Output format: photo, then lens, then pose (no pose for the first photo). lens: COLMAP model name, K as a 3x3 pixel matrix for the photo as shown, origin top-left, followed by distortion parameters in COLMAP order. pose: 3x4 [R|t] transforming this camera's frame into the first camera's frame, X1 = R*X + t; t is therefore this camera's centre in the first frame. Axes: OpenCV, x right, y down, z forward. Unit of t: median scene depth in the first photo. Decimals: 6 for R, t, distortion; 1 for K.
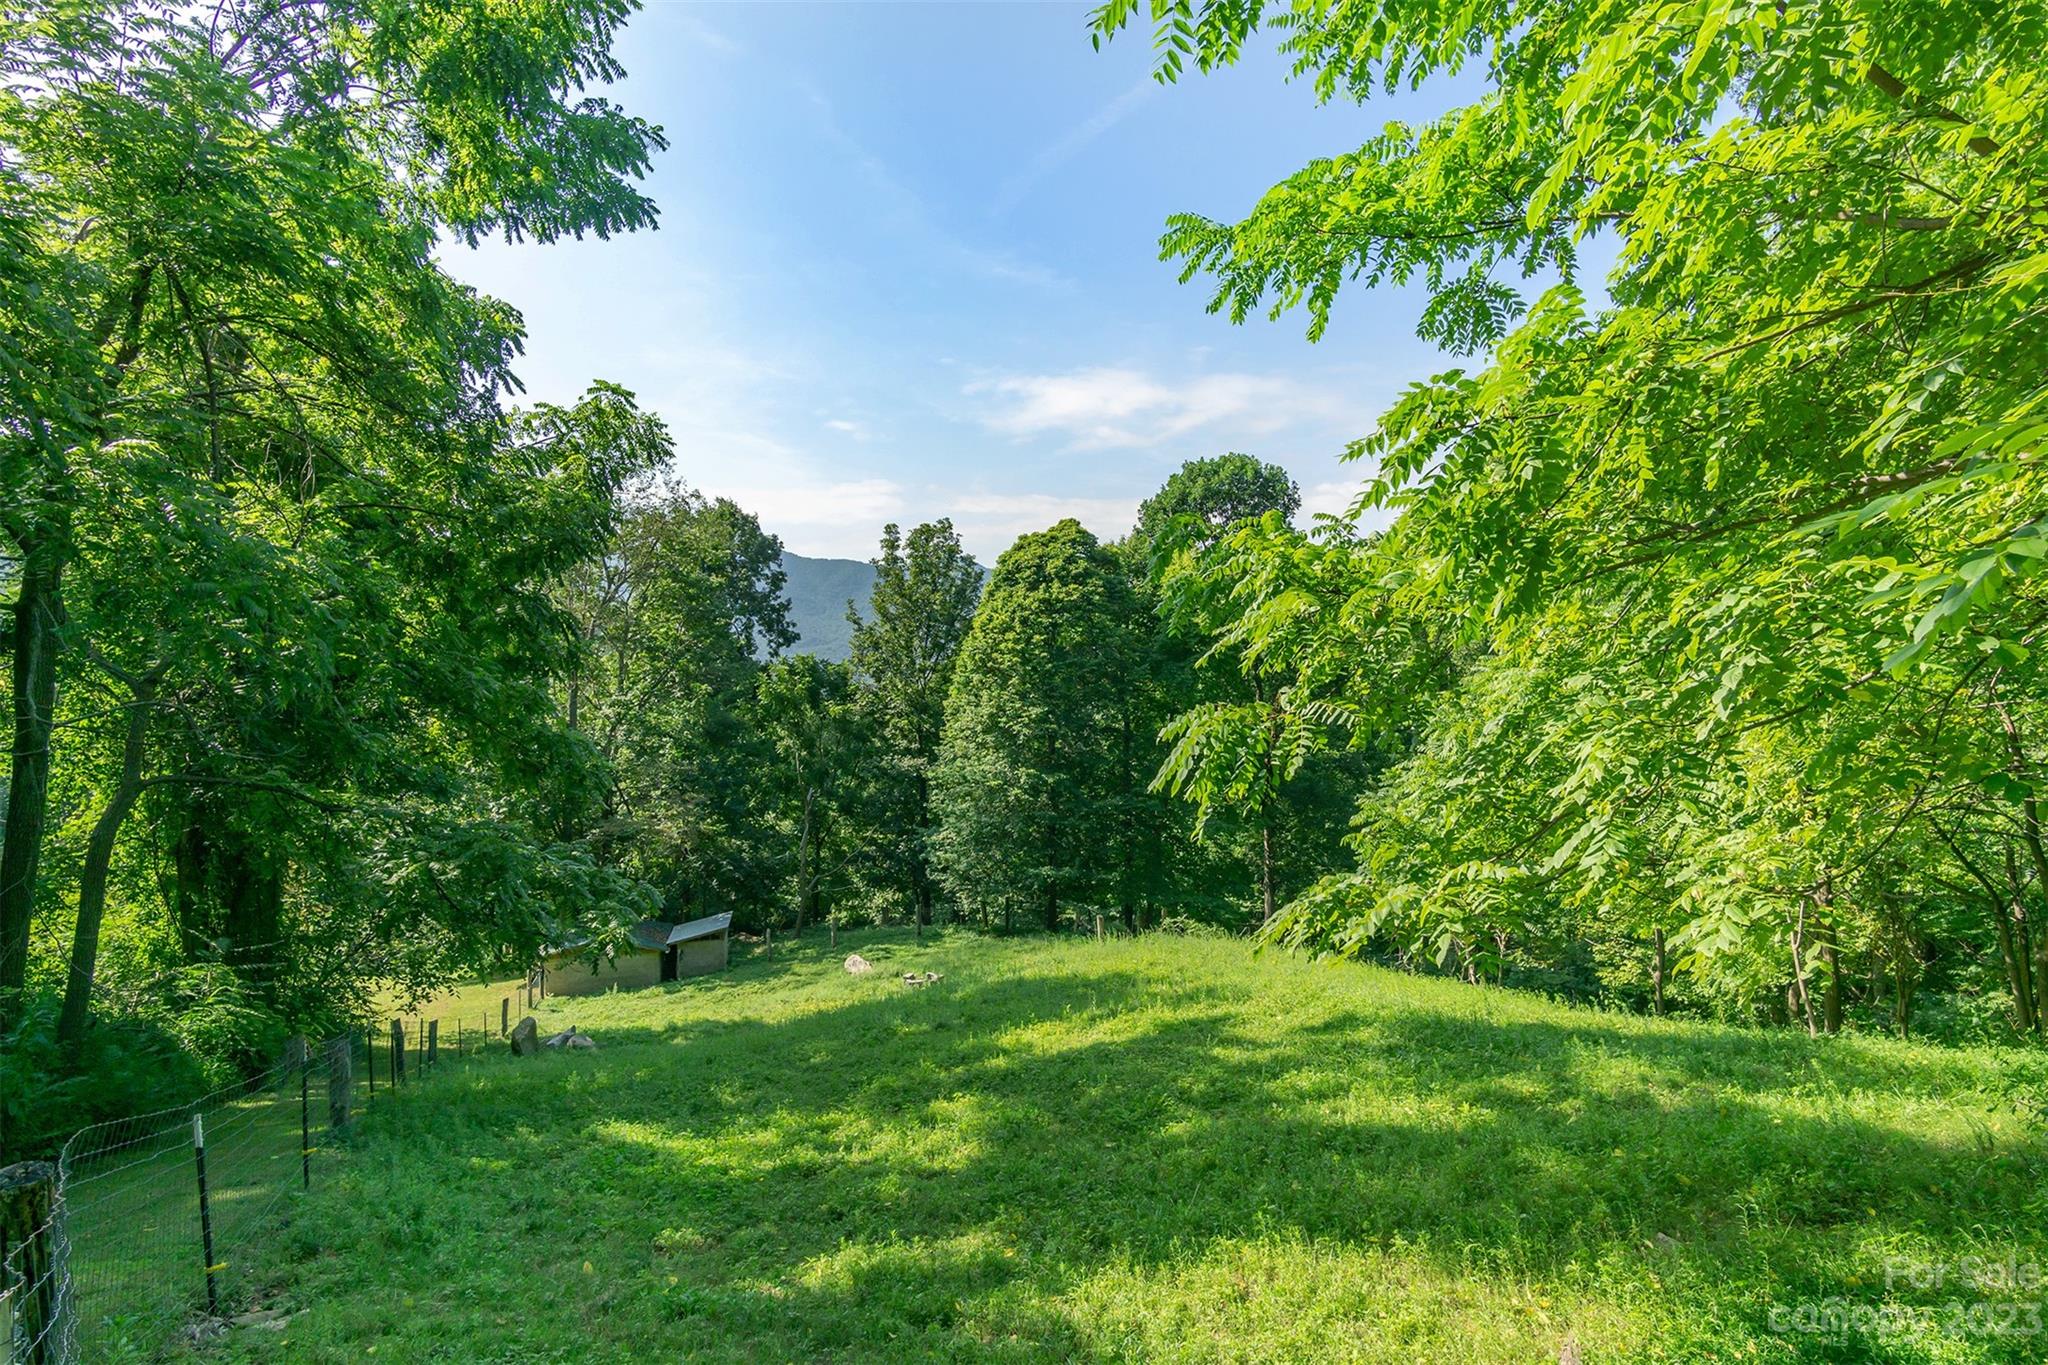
lens RADIAL K [[1082.1, 0, 1024.0], [0, 1082.1, 682.5], [0, 0, 1]] dist [0.005270, 0.000548]
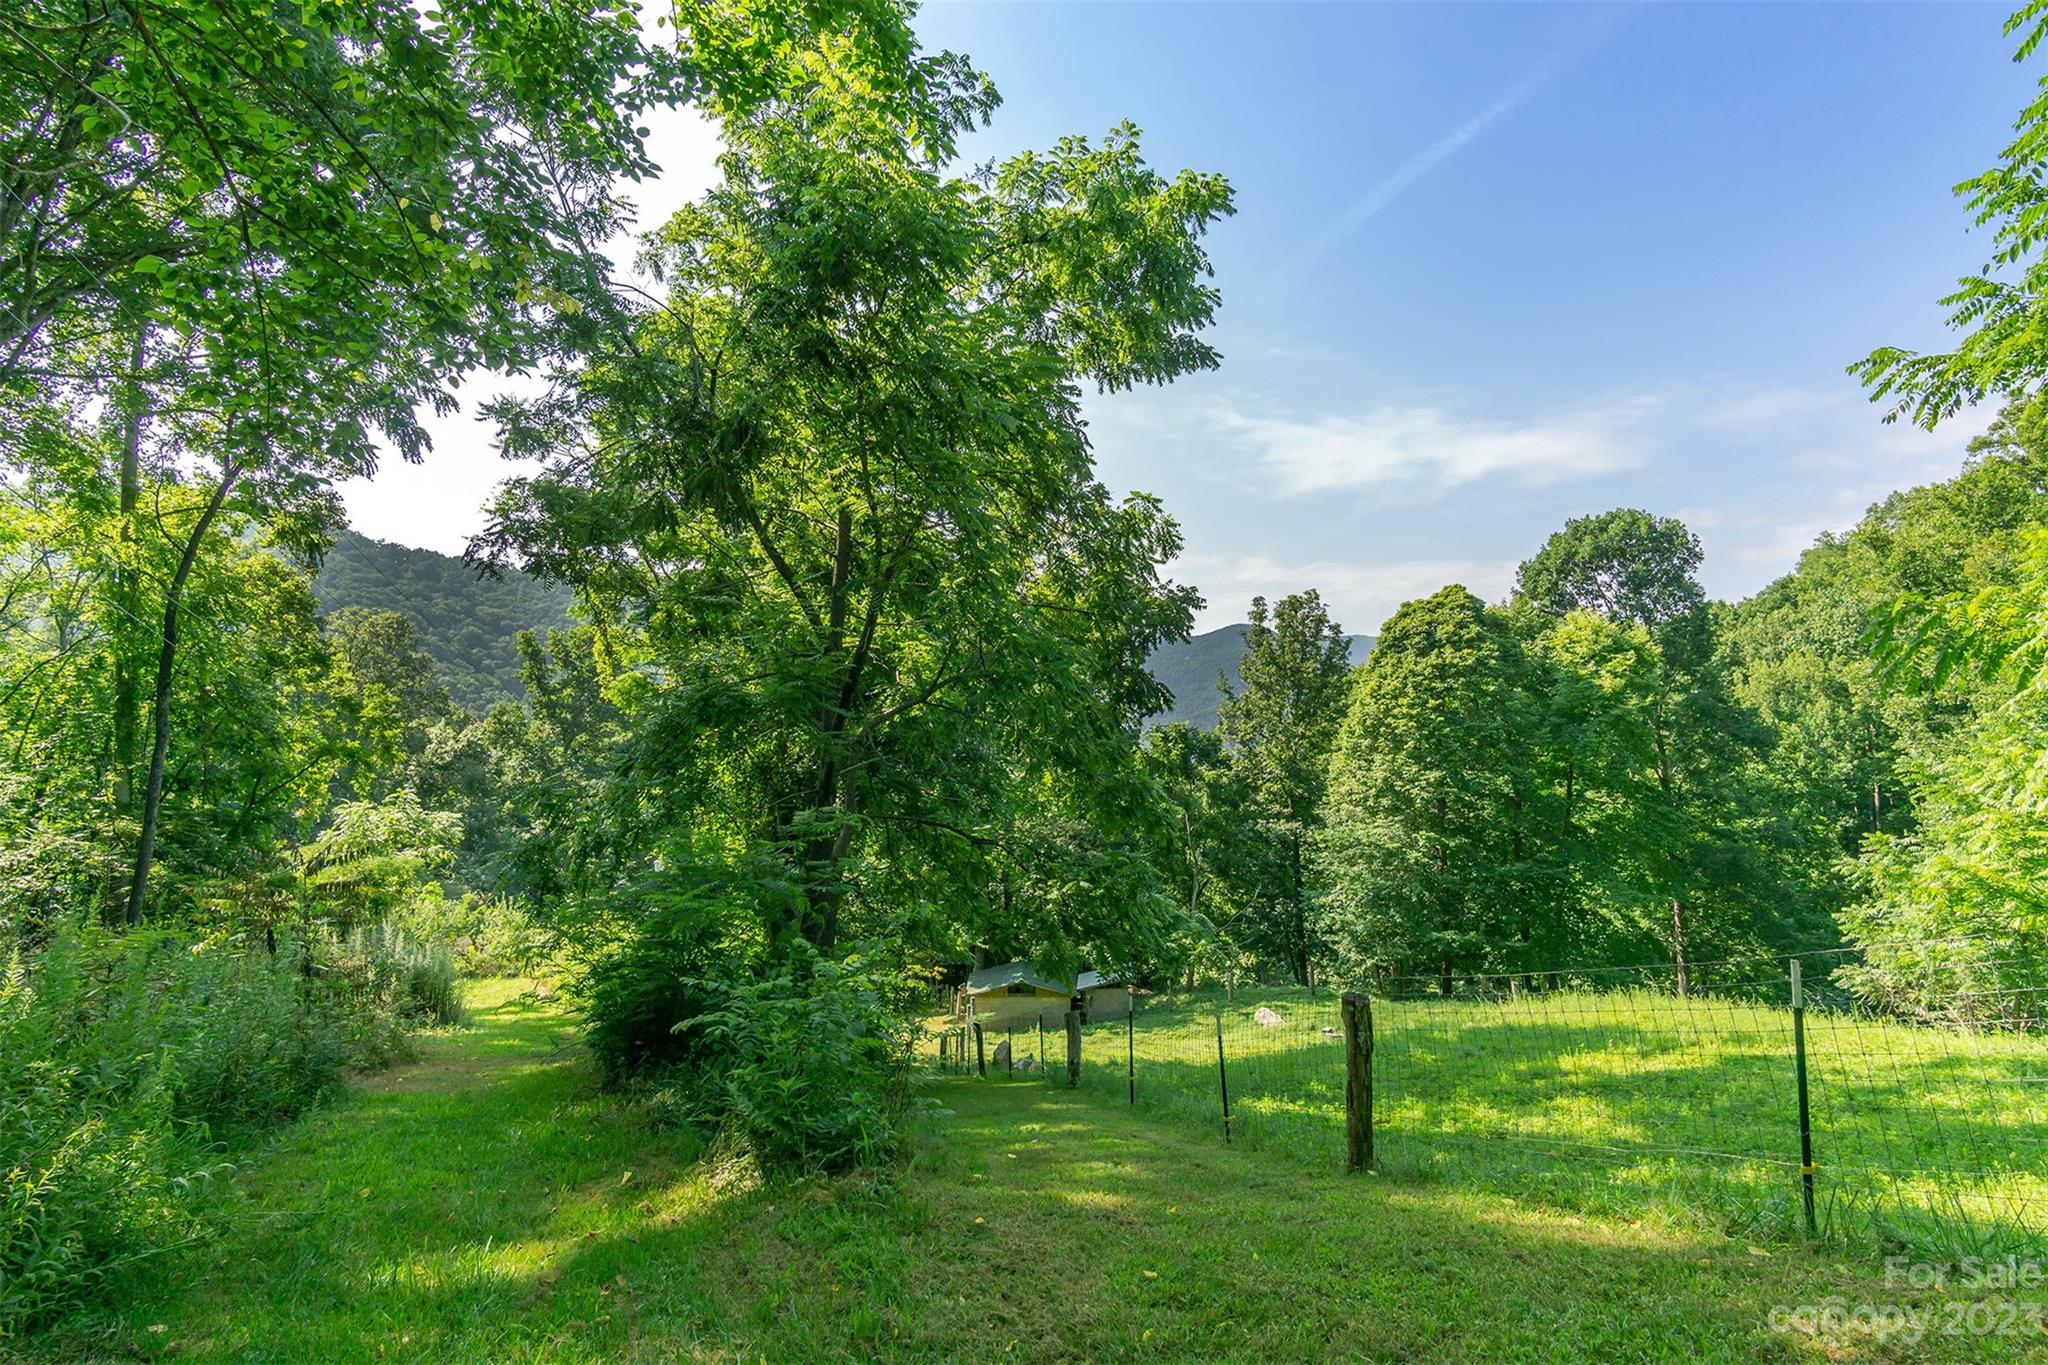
lens RADIAL K [[1082.1, 0, 1024.0], [0, 1082.1, 682.5], [0, 0, 1]] dist [0.005270, 0.000548]
pose [[0.963622, -0.020674, -0.266468, -0.078341], [0.003183, 0.997821, -0.065906, 0.005180], [0.267250, 0.062661, 0.961588, -0.072805]]
